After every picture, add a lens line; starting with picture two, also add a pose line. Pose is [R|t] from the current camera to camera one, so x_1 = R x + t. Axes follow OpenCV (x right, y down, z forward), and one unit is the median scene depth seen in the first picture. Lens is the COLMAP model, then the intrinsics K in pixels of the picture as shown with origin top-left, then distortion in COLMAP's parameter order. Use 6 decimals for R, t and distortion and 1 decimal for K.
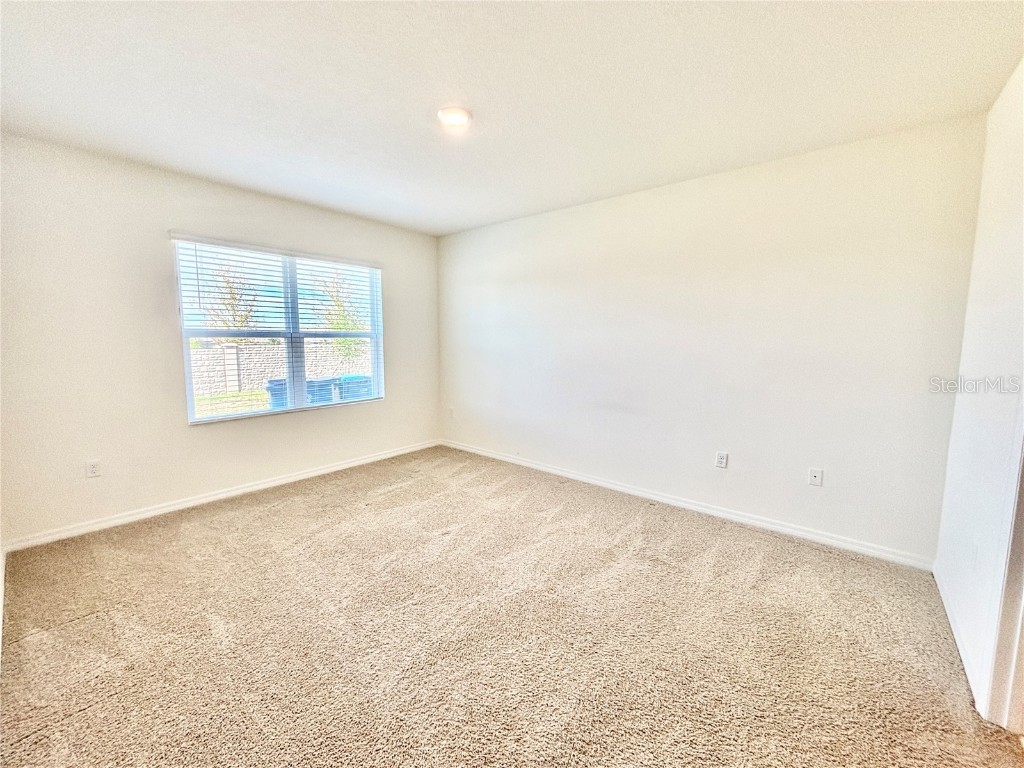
lens RADIAL K [[410.3, 0, 510.1], [0, 410.3, 380.8], [0, 0, 1]] dist [0.000788, -0.000084]
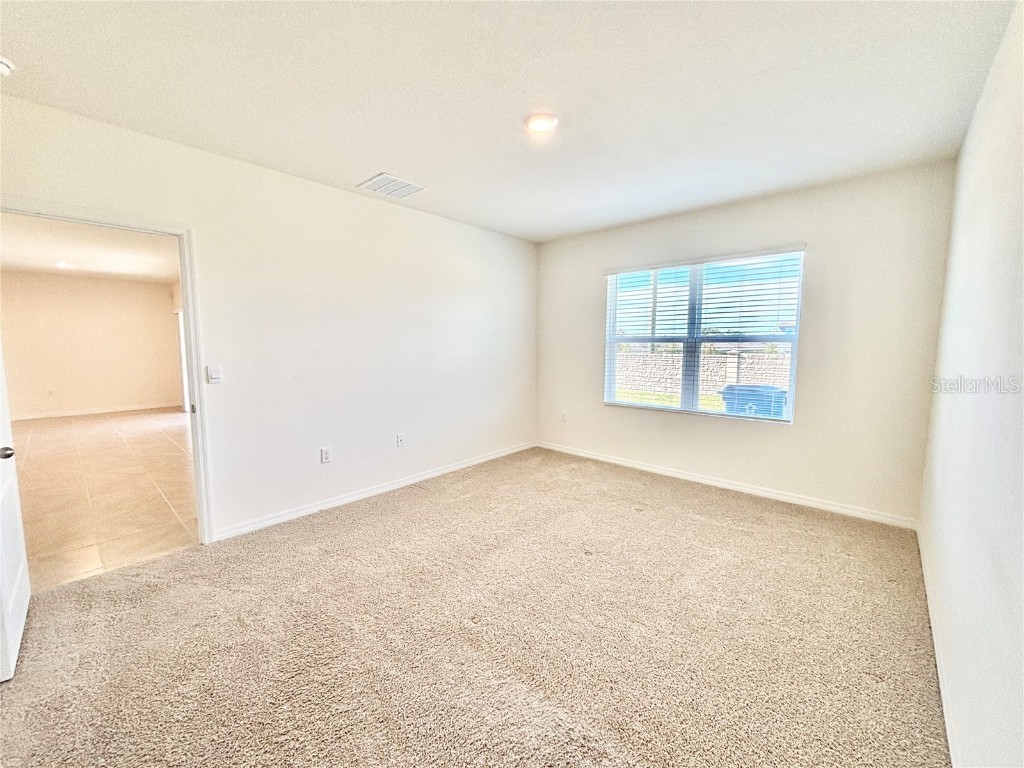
lens RADIAL K [[410.3, 0, 510.1], [0, 410.3, 380.8], [0, 0, 1]] dist [0.000788, -0.000084]
pose [[-0.037782, 0.087361, -0.995460, 0.542386], [-0.107573, 0.990027, 0.090968, -0.055007], [0.993479, 0.110521, -0.028008, 0.595869]]
